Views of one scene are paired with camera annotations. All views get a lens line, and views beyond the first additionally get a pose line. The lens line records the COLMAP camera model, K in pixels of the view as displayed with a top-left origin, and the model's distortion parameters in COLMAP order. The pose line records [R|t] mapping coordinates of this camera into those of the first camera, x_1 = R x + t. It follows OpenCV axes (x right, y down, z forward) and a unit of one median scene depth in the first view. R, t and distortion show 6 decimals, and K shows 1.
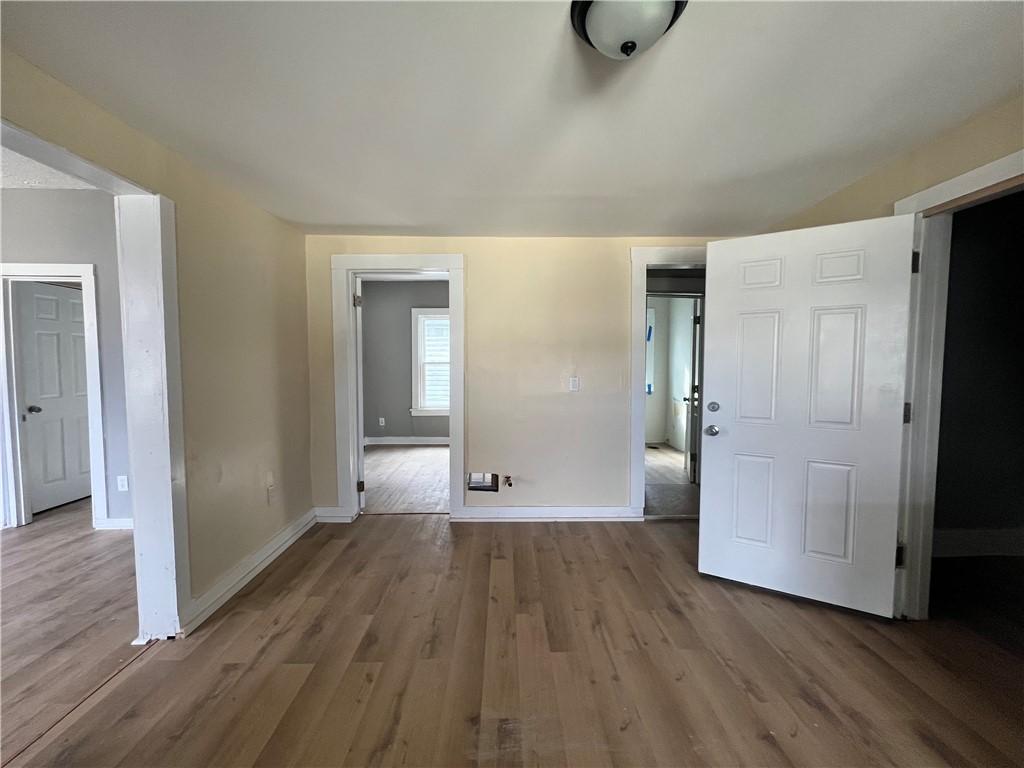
lens RADIAL K [[410.4, 0, 510.0], [0, 410.4, 382.6], [0, 0, 1]] dist [0.000172, -0.000624]
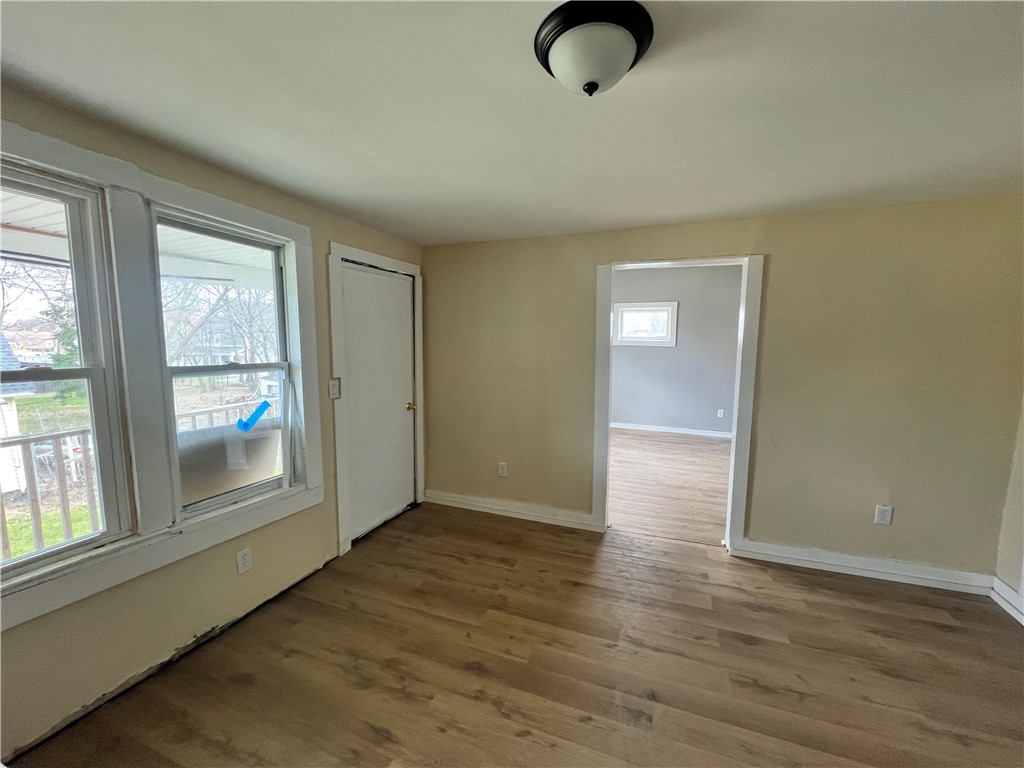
lens RADIAL K [[410.4, 0, 515.0], [0, 410.4, 387.3], [0, 0, 1]] dist [0.000172, -0.000624]
pose [[-0.373320, 0.098687, -0.922438, 0.734753], [-0.053479, 0.990383, 0.127599, -0.113084], [0.926160, 0.096967, -0.364453, 0.700547]]
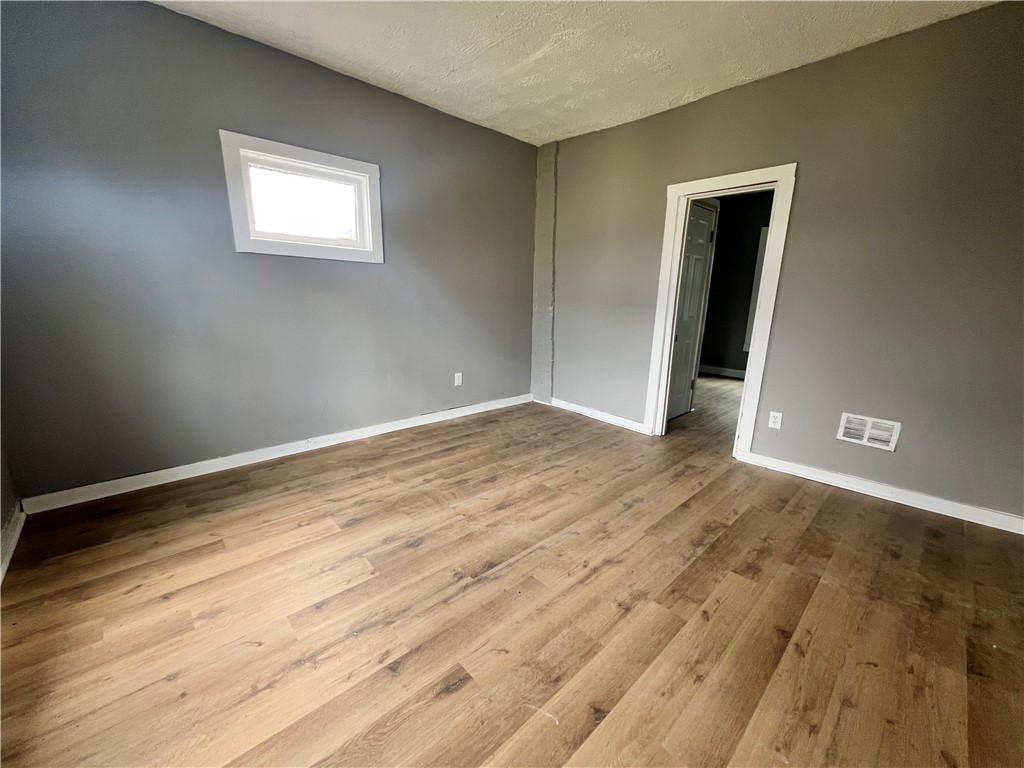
lens RADIAL K [[410.4, 0, 513.2], [0, 410.4, 383.0], [0, 0, 1]] dist [0.000172, -0.000624]
pose [[0.676733, 0.170041, -0.716323, -1.086504], [-0.050032, 0.981335, 0.185683, 0.038534], [0.734527, -0.089818, 0.672609, -0.048330]]
